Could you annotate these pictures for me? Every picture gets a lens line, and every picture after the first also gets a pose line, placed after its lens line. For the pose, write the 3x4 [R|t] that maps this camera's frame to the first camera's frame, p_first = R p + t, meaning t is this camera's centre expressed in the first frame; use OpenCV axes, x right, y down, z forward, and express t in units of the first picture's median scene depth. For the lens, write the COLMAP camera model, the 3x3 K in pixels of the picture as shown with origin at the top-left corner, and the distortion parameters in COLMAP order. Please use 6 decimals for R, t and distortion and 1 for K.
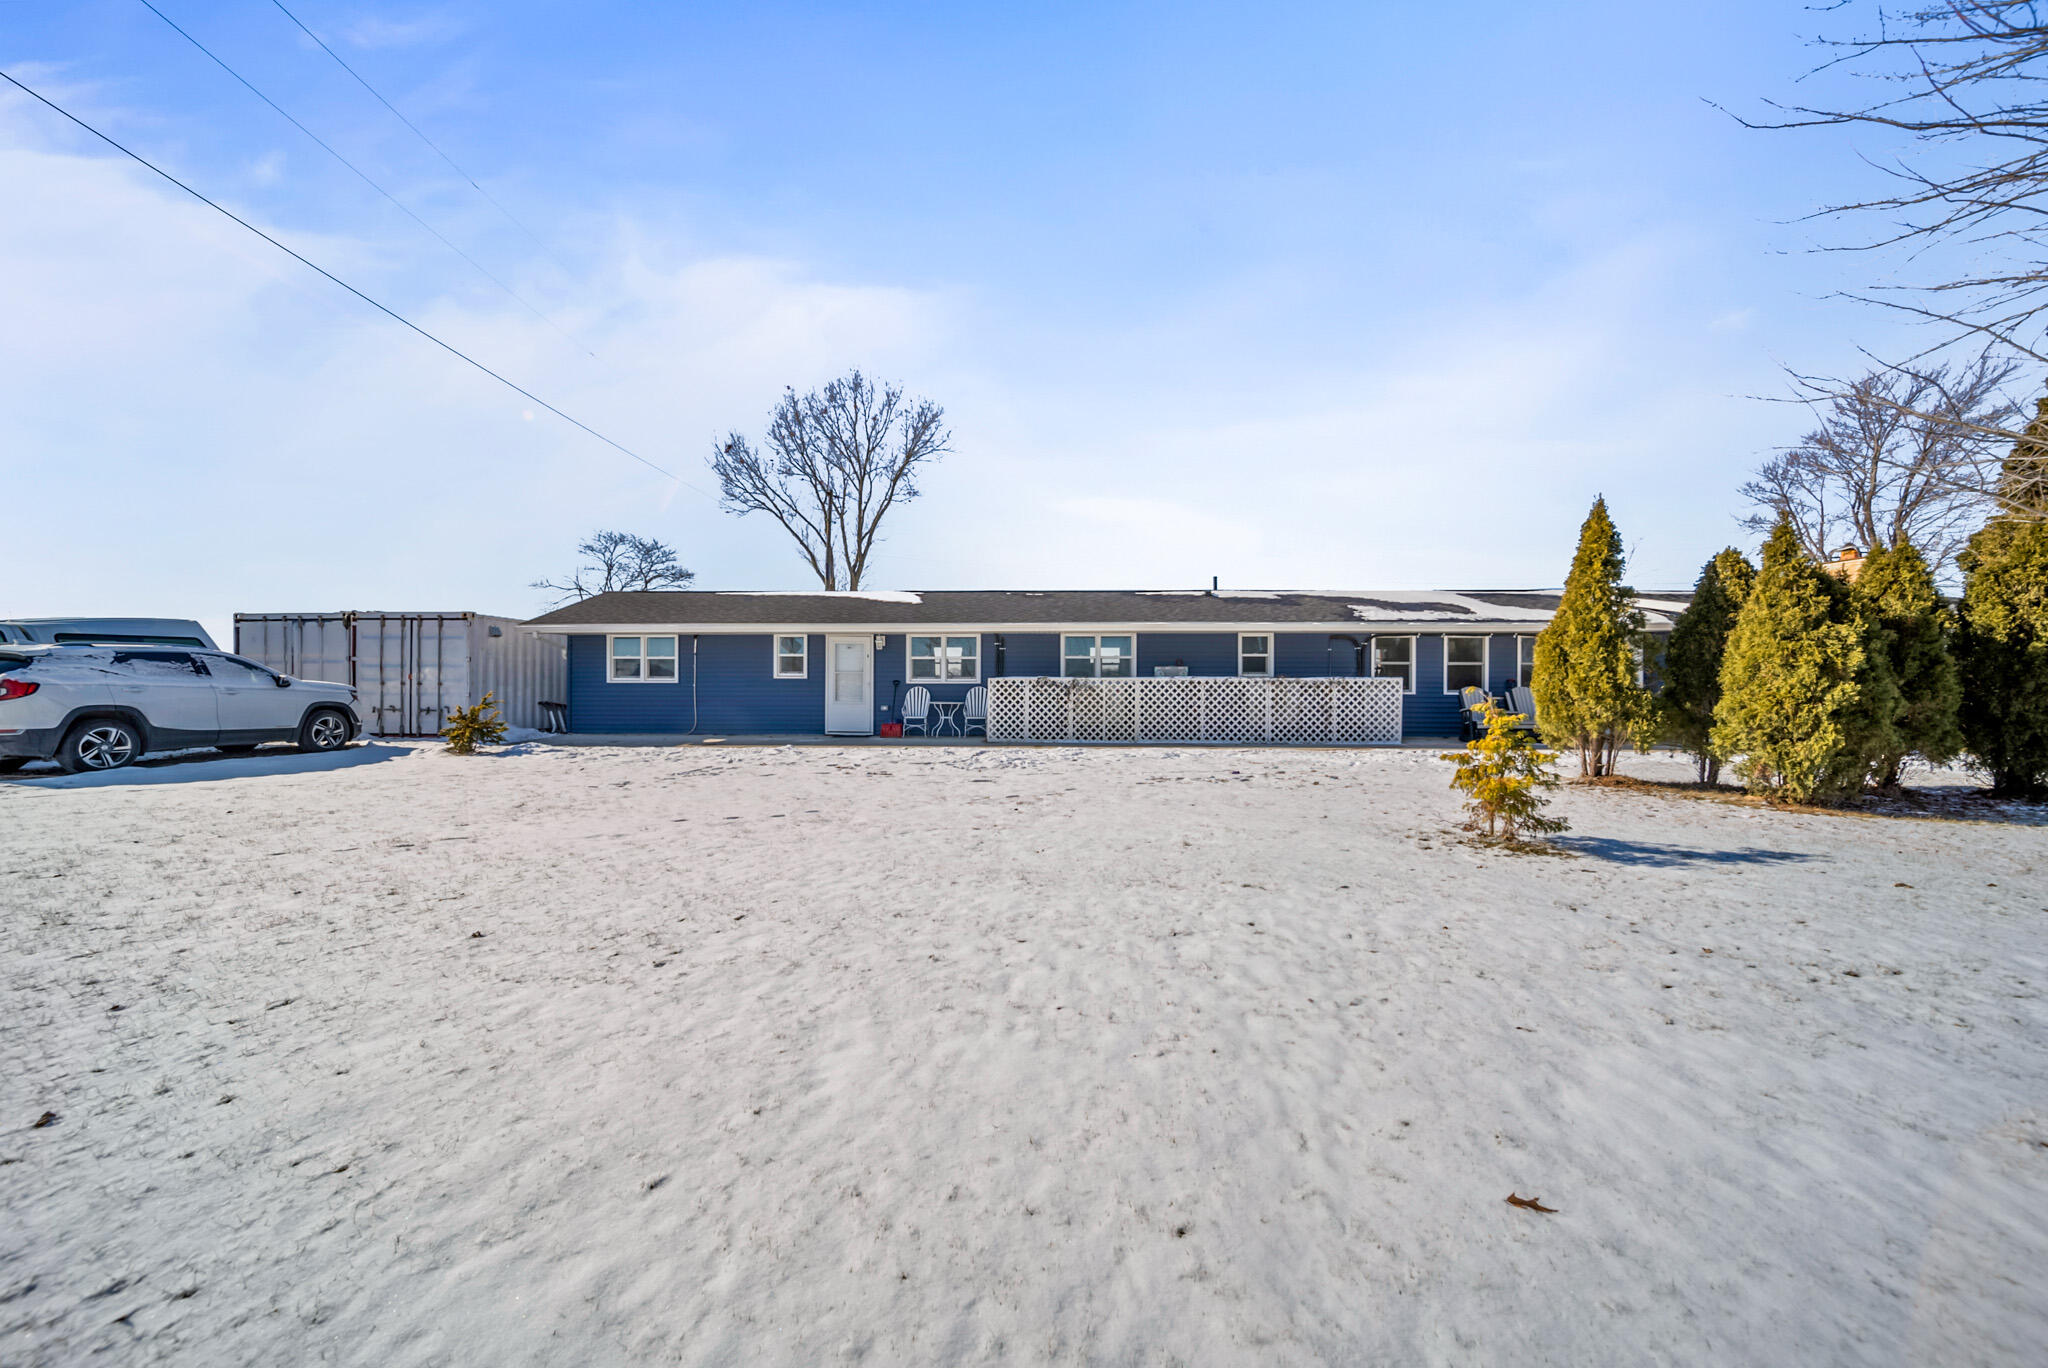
lens RADIAL K [[730.7, 0, 1015.8], [0, 730.7, 675.1], [0, 0, 1]] dist [-0.000101, -0.000264]
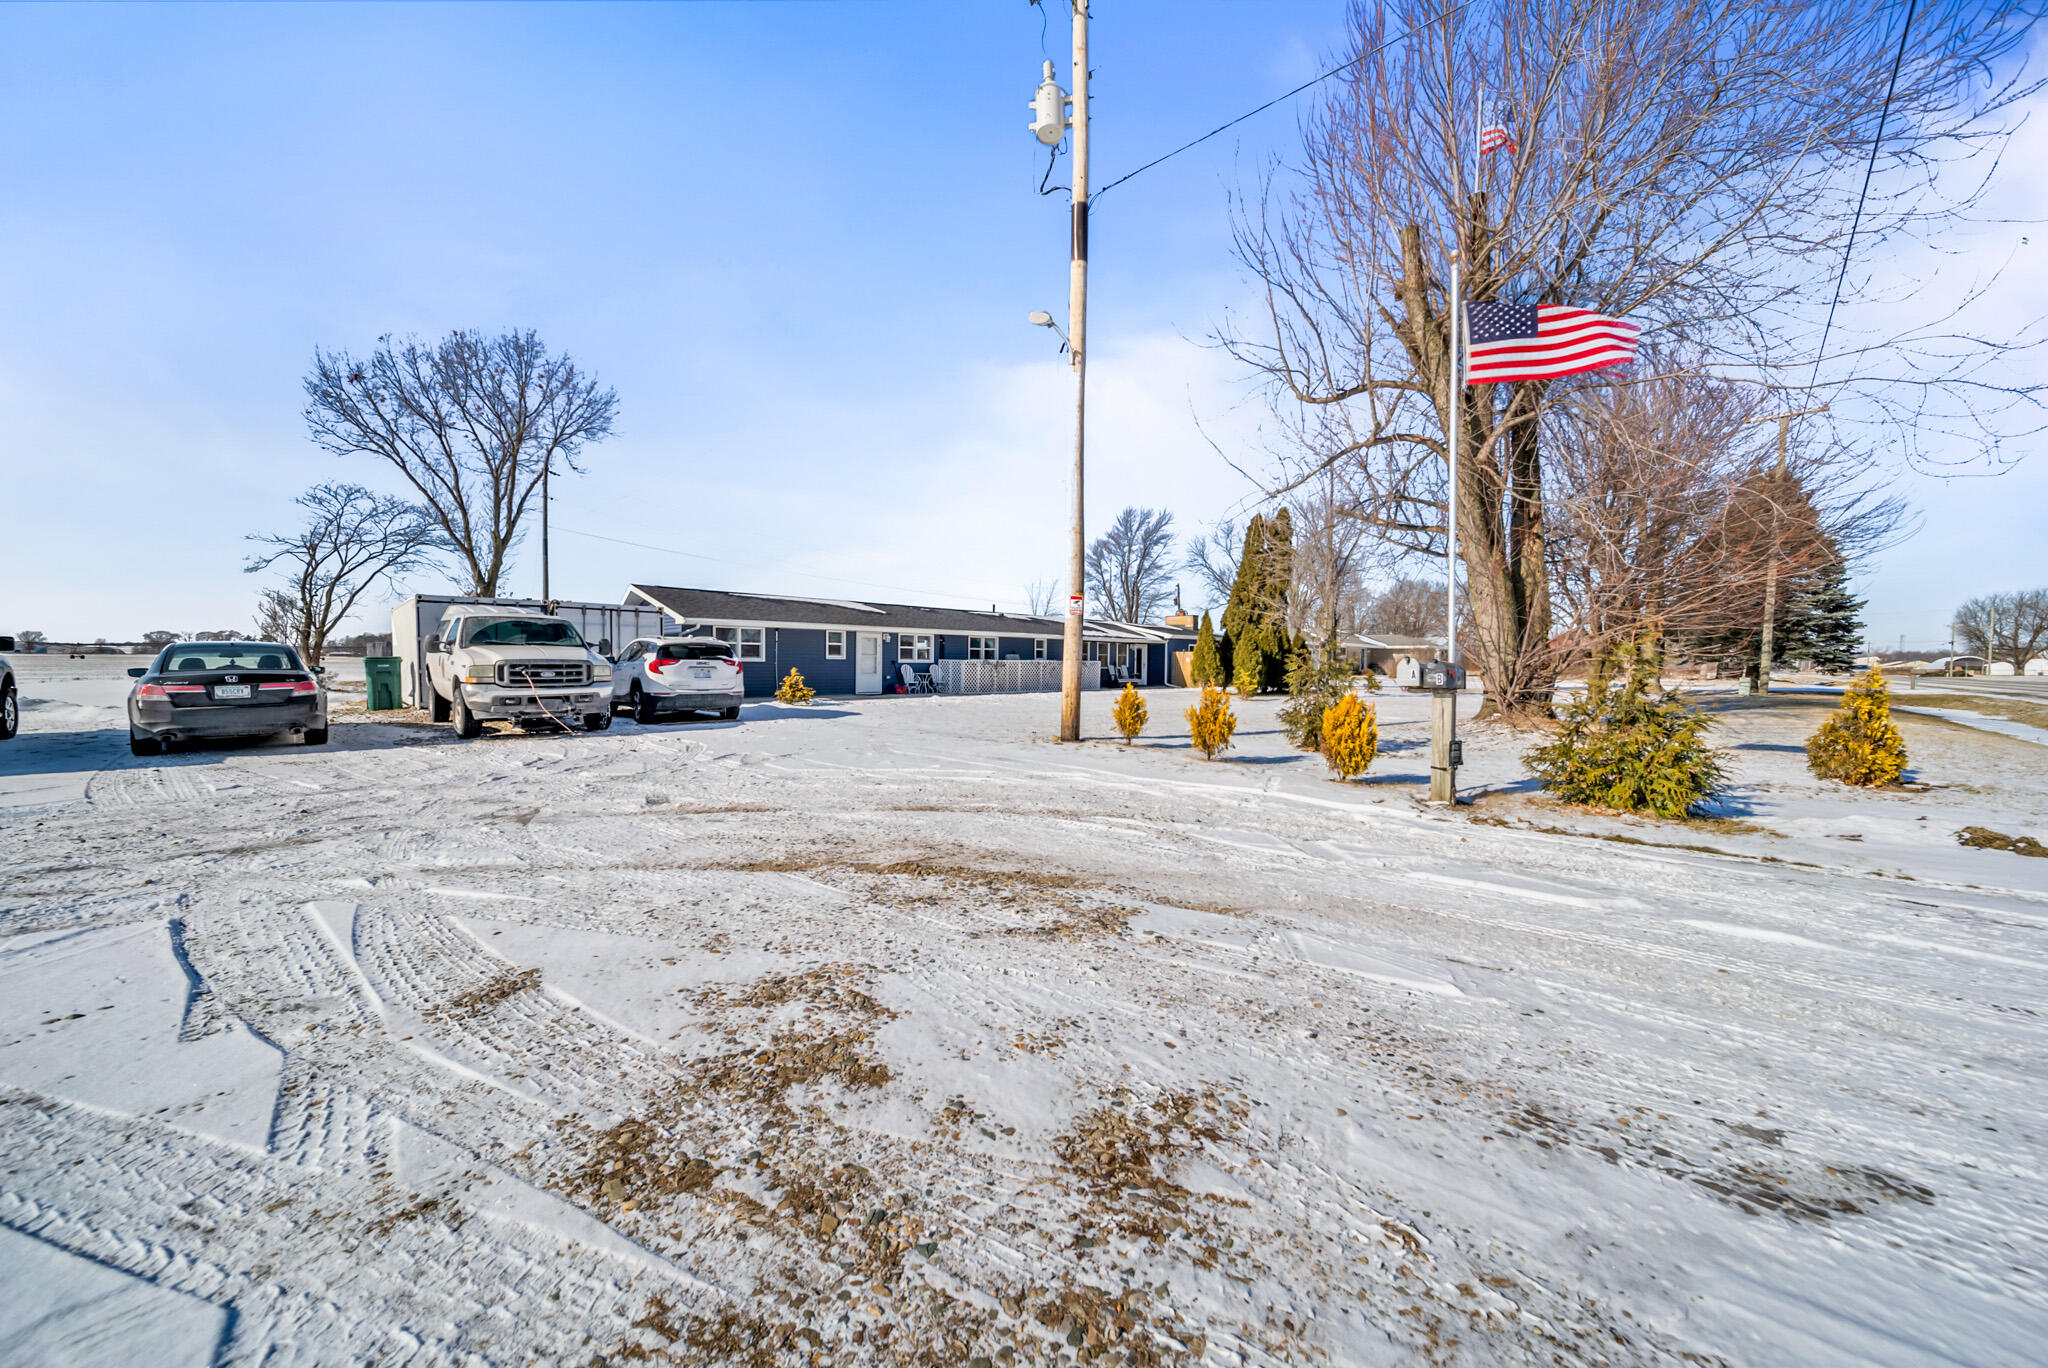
lens RADIAL K [[730.7, 0, 1015.8], [0, 730.7, 675.1], [0, 0, 1]] dist [-0.000101, -0.000264]
pose [[0.681925, -0.008129, 0.731377, -1.202221], [-0.016683, 0.999505, 0.026664, -0.008974], [-0.731232, -0.030385, 0.681452, -0.352912]]
